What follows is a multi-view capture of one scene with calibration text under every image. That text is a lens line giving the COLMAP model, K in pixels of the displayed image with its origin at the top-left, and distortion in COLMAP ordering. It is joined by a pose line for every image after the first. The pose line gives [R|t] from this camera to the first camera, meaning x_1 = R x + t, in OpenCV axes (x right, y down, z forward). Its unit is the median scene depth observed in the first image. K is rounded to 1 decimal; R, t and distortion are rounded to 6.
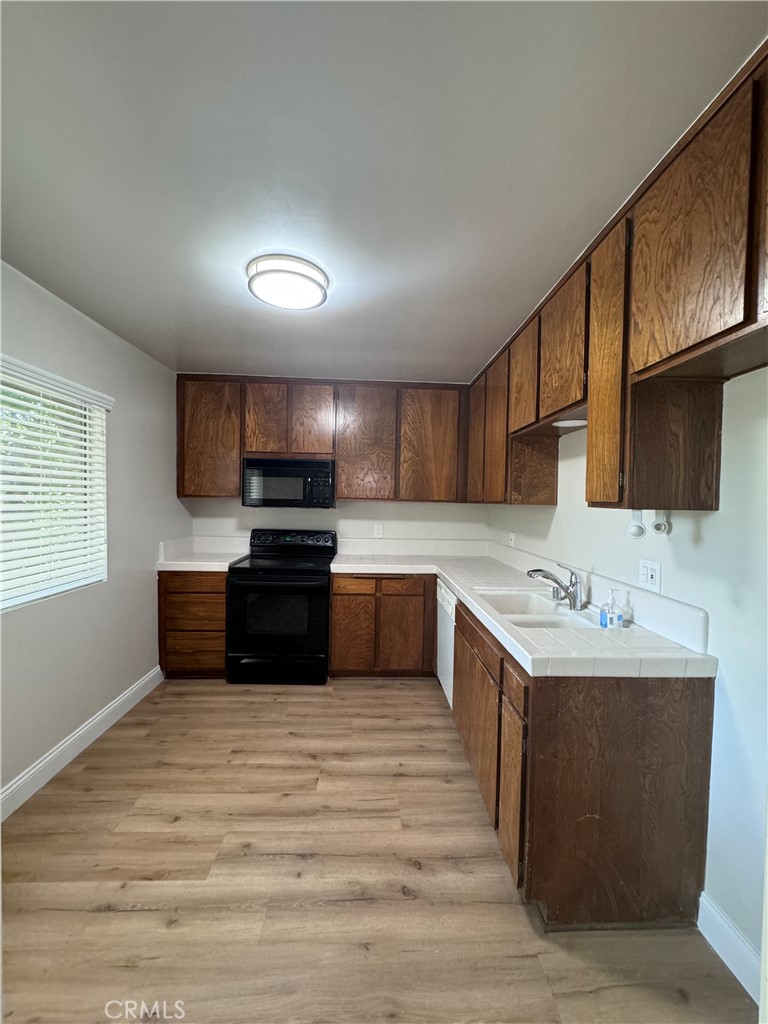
lens RADIAL K [[414.4, 0, 384.9], [0, 414.4, 511.8], [0, 0, 1]] dist [-0.001835, 0.000280]
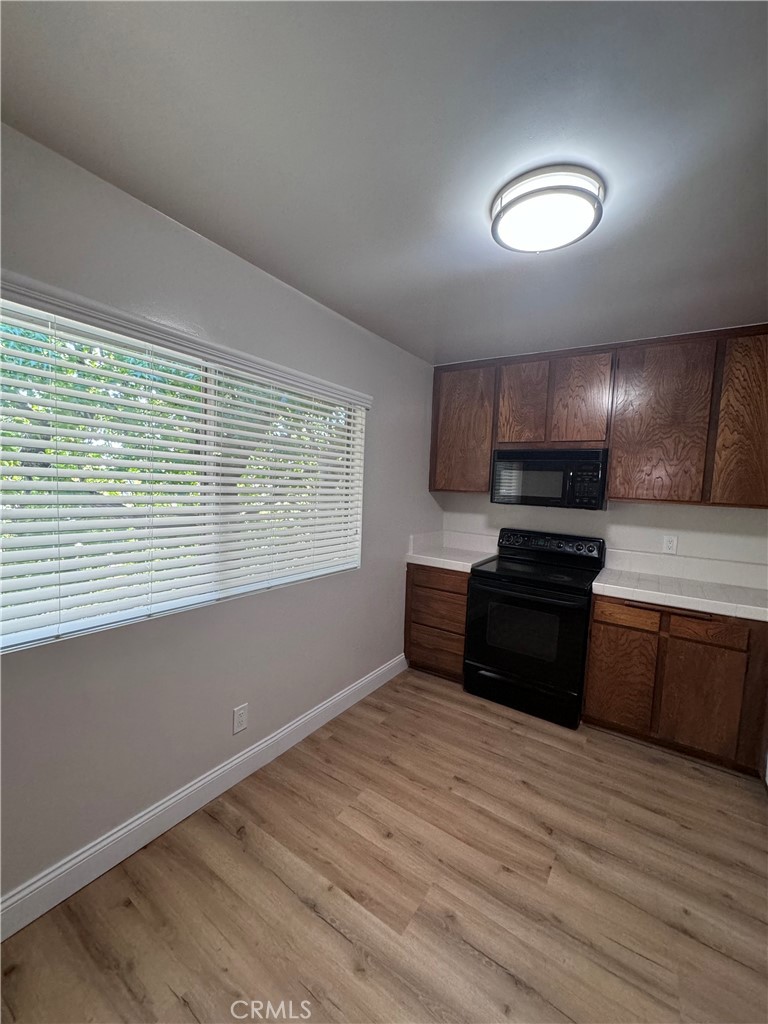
lens RADIAL K [[414.4, 0, 382.0], [0, 414.4, 512.8], [0, 0, 1]] dist [-0.001835, 0.000280]
pose [[0.808763, 0.056419, -0.585423, -0.002387], [-0.044285, 0.998404, 0.035039, -0.015306], [0.586465, -0.002413, 0.809971, 0.137929]]
